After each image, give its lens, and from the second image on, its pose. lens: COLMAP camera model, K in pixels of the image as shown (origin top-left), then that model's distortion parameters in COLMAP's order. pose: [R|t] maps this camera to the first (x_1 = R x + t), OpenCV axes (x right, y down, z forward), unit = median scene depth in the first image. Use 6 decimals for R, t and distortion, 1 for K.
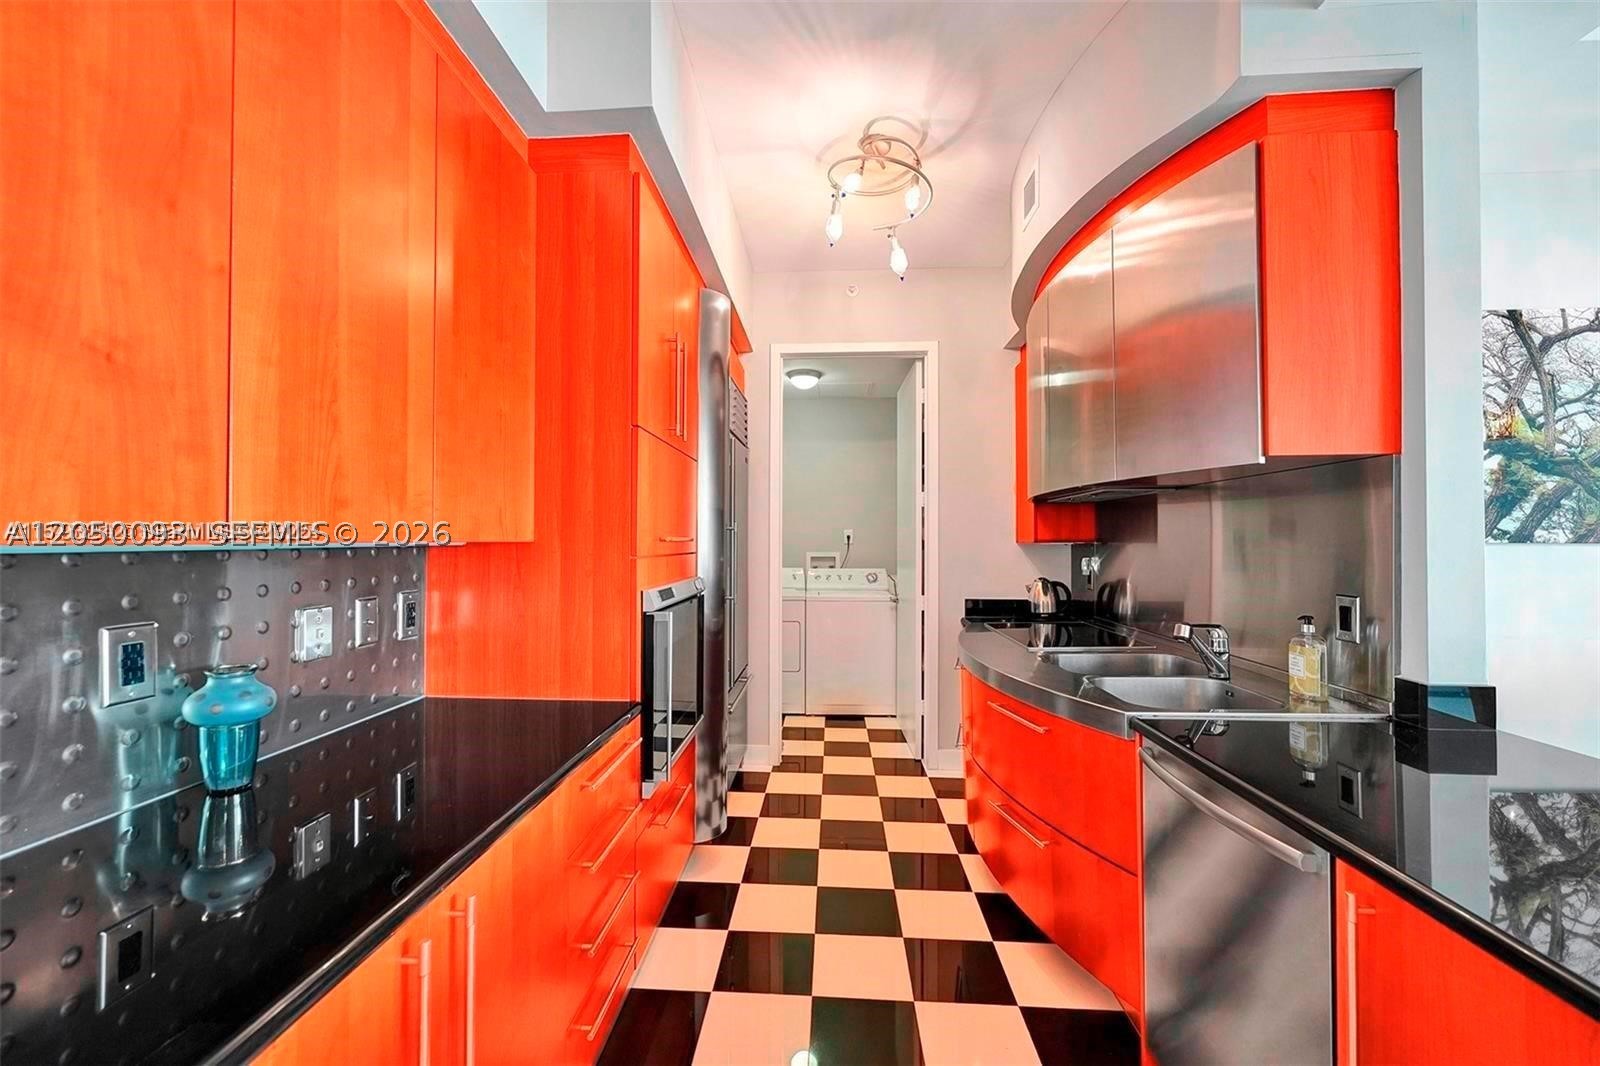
lens RADIAL K [[660.2, 0, 797.2], [0, 660.2, 533.1], [0, 0, 1]] dist [0.001737, -0.000005]
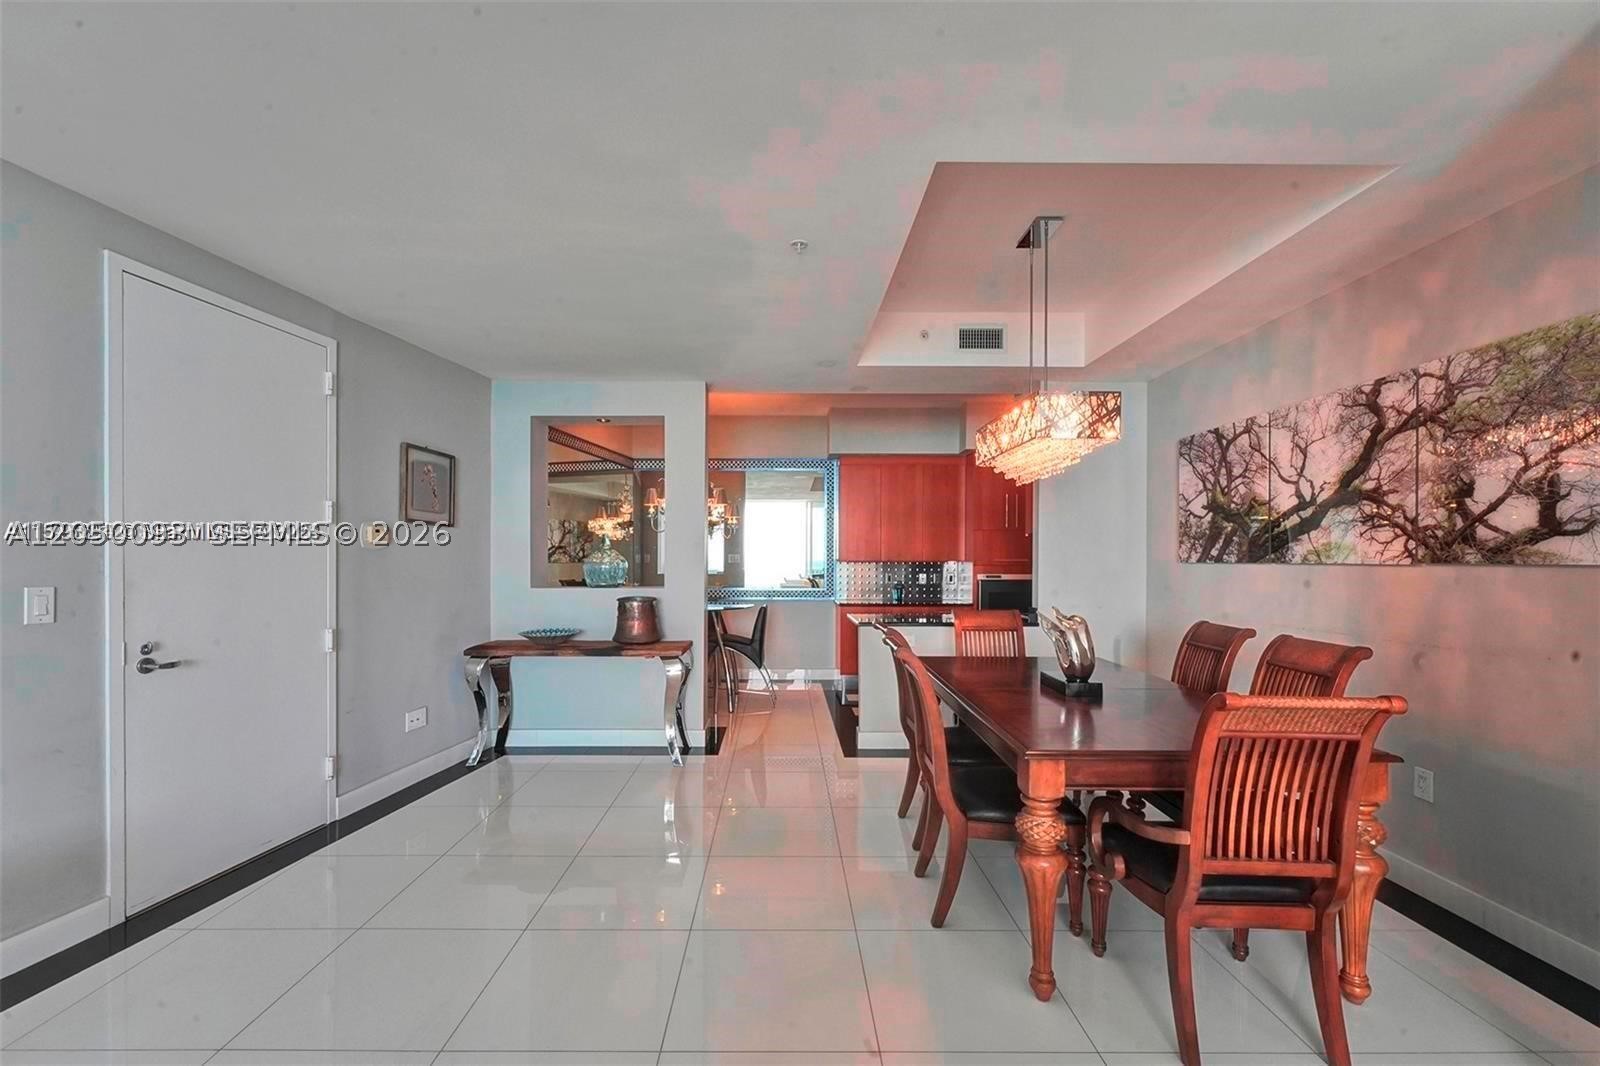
lens RADIAL K [[660.2, 0, 780.9], [0, 660.2, 559.5], [0, 0, 1]] dist [0.001737, -0.000005]
pose [[0.049906, 0.000043, -0.998754, 2.763058], [0.011276, 0.999936, 0.000606, -0.007377], [0.998690, -0.011292, 0.049902, -0.227943]]
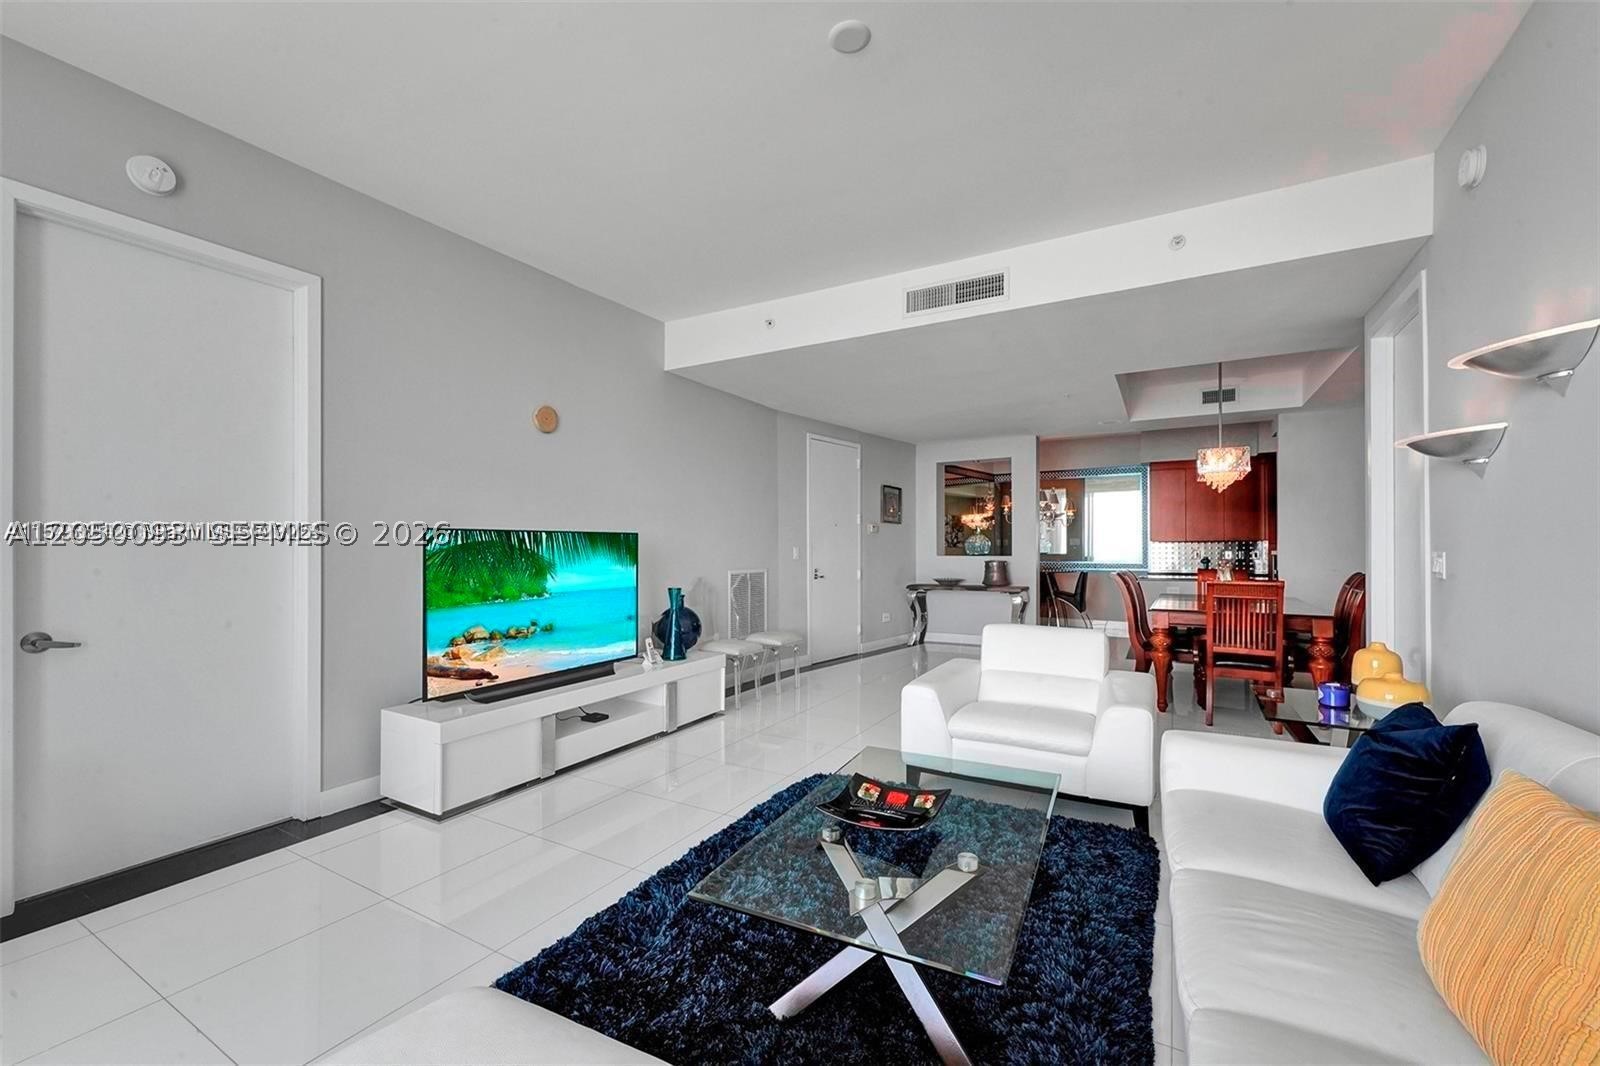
lens RADIAL K [[660.2, 0, 791.5], [0, 660.2, 547.9], [0, 0, 1]] dist [0.001737, -0.000005]
pose [[-0.455561, -0.001385, -0.890204, 4.412195], [0.014369, 0.999857, -0.008909, 0.049881], [0.890089, -0.016849, -0.455476, 0.077029]]
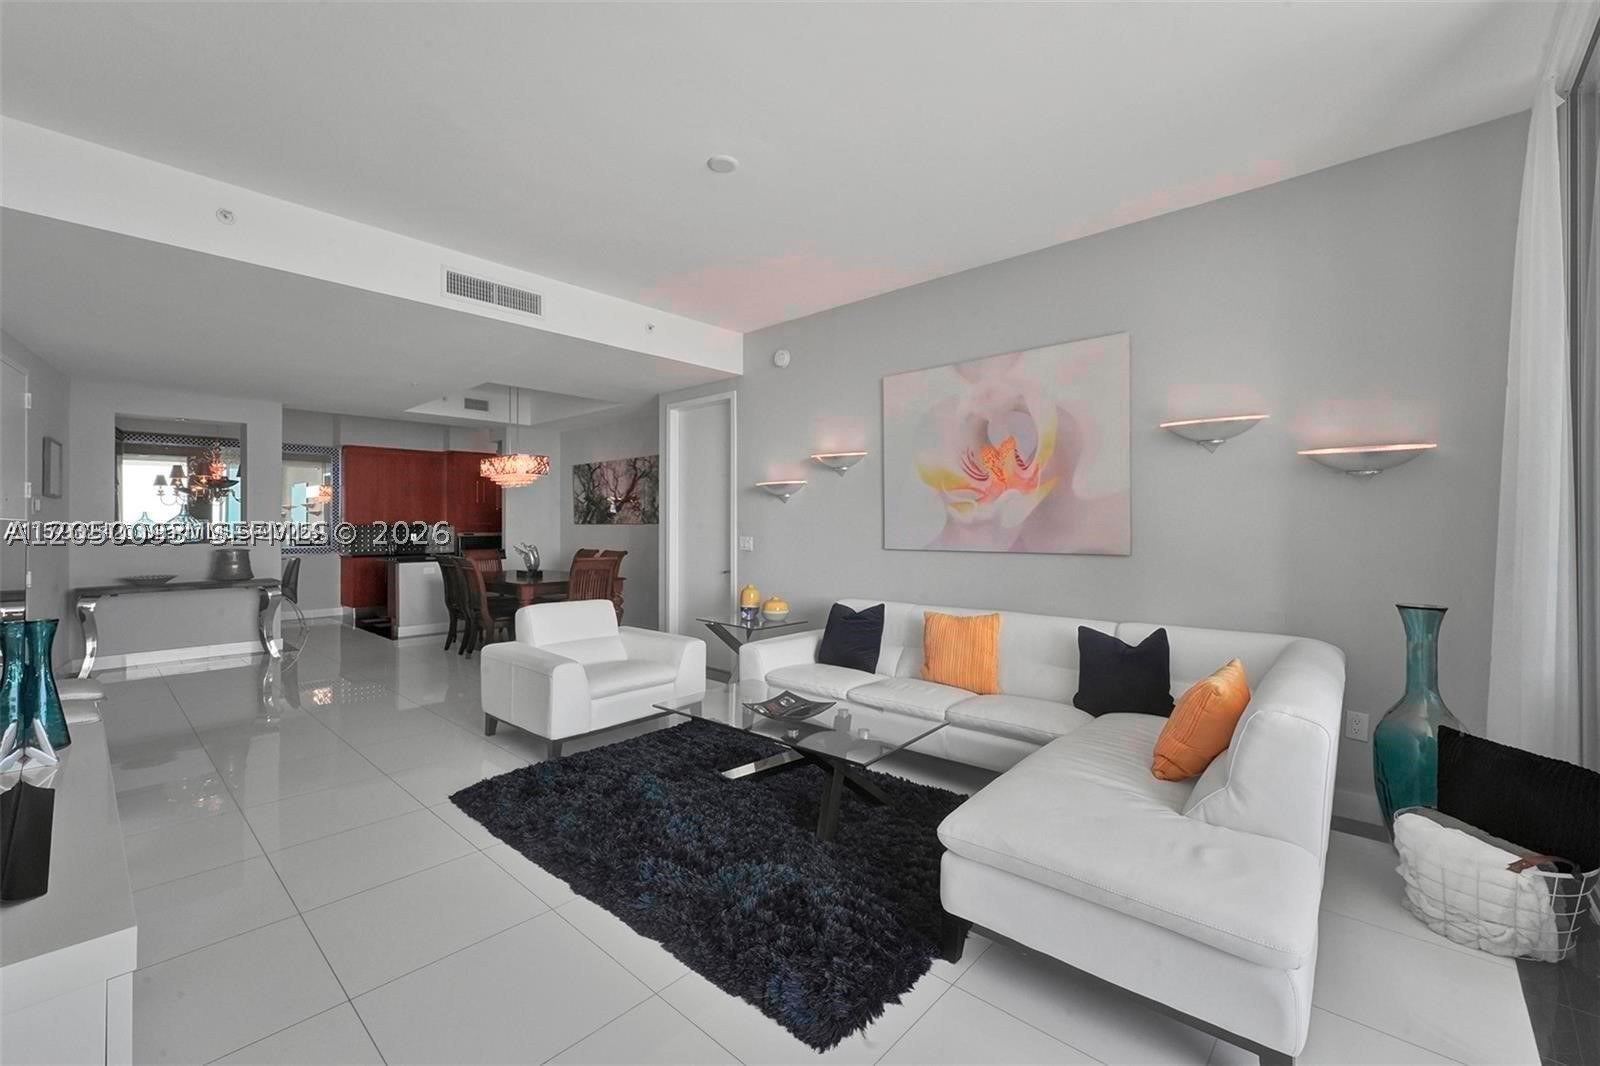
lens RADIAL K [[660.2, 0, 796.9], [0, 660.2, 526.0], [0, 0, 1]] dist [0.001737, -0.000005]
pose [[0.779217, 0.000124, -0.626754, 4.445168], [0.009504, 0.999883, 0.012014, -0.007665], [0.626682, -0.015318, 0.779125, -1.238887]]
